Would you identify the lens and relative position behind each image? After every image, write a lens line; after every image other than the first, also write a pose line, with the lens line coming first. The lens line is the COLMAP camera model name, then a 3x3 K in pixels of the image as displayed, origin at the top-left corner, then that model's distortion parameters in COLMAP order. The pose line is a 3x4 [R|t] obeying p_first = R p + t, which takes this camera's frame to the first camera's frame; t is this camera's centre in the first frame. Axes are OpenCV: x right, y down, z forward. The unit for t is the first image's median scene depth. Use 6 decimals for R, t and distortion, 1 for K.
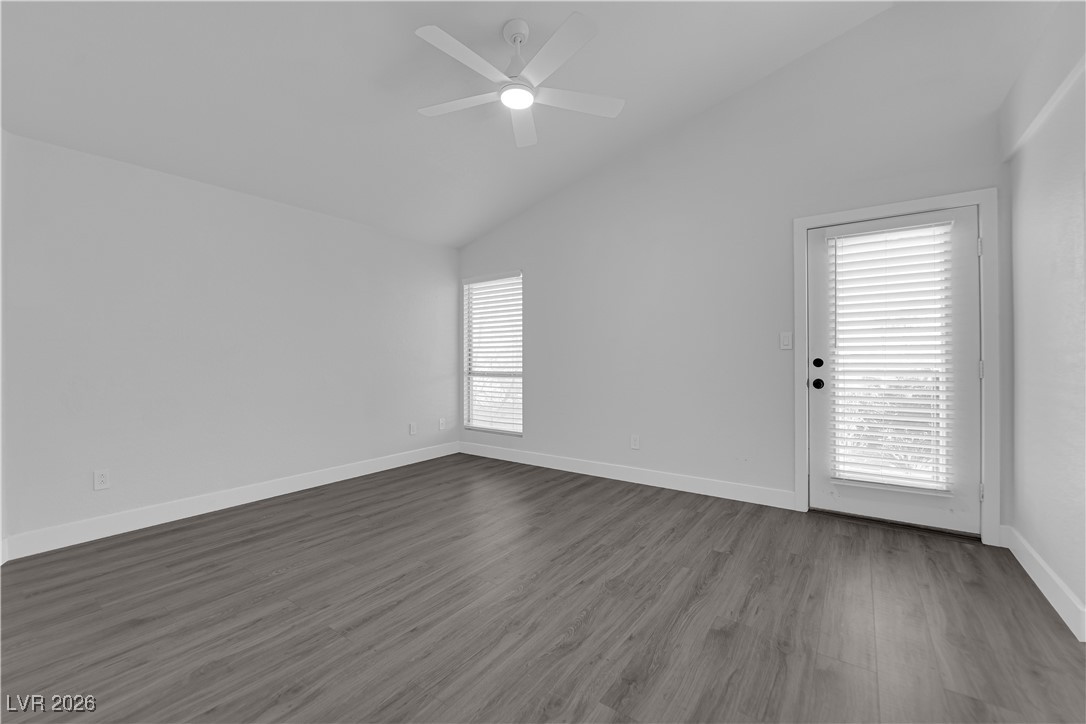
lens RADIAL K [[438.2, 0, 544.2], [0, 438.2, 357.3], [0, 0, 1]] dist [-0.012273, -0.001724]
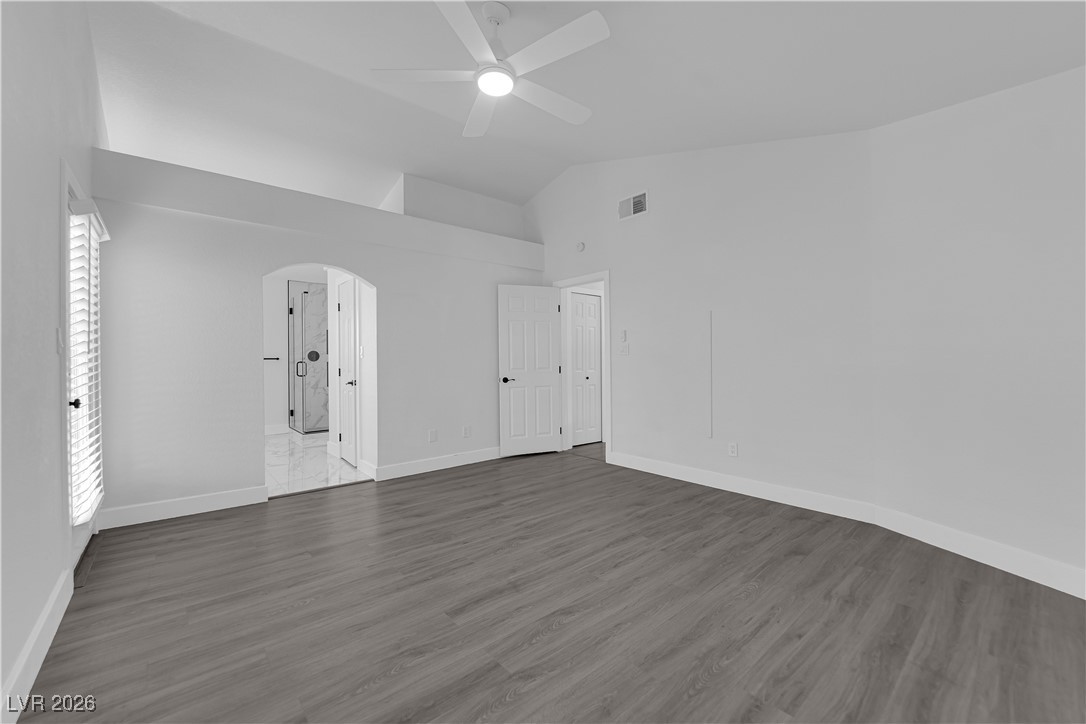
lens RADIAL K [[438.2, 0, 544.3], [0, 438.2, 359.6], [0, 0, 1]] dist [-0.012273, -0.001724]
pose [[-0.974148, 0.012270, 0.225577, -0.399837], [0.012567, 0.999921, -0.000117, -0.001549], [-0.225561, 0.002721, -0.974225, 2.060930]]
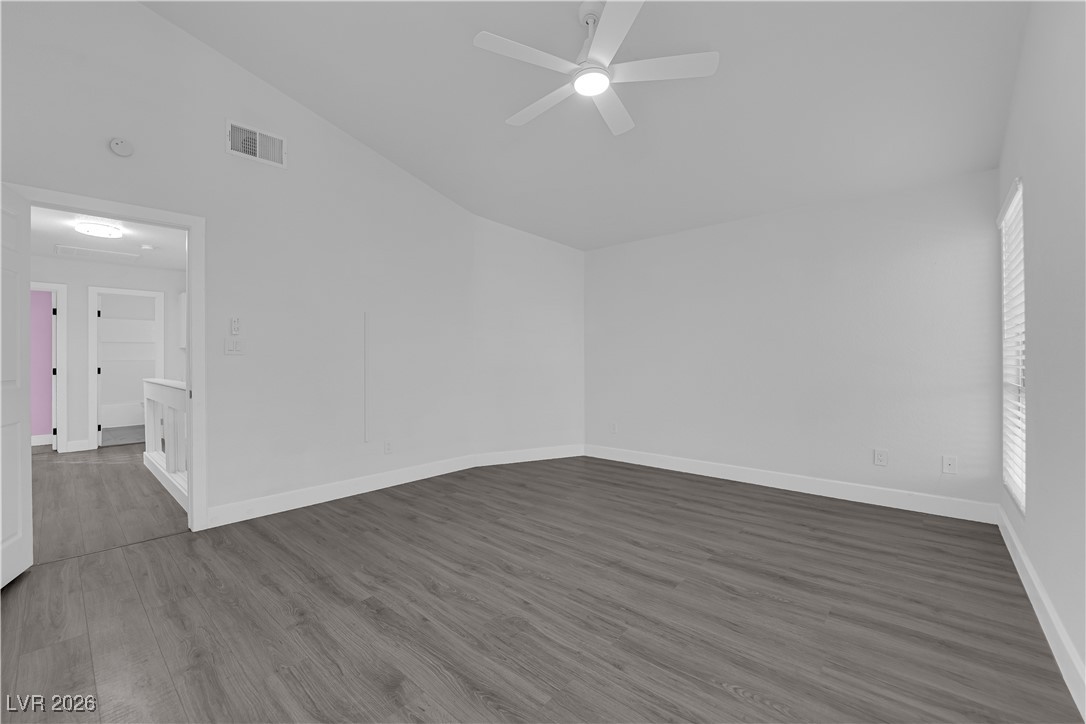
lens RADIAL K [[438.2, 0, 544.7], [0, 438.2, 360.9], [0, 0, 1]] dist [-0.012273, -0.001724]
pose [[-0.095537, 0.008491, -0.995390, 0.959896], [0.004627, 0.999957, 0.008086, -0.007329], [0.995415, -0.003833, -0.095572, 1.079118]]
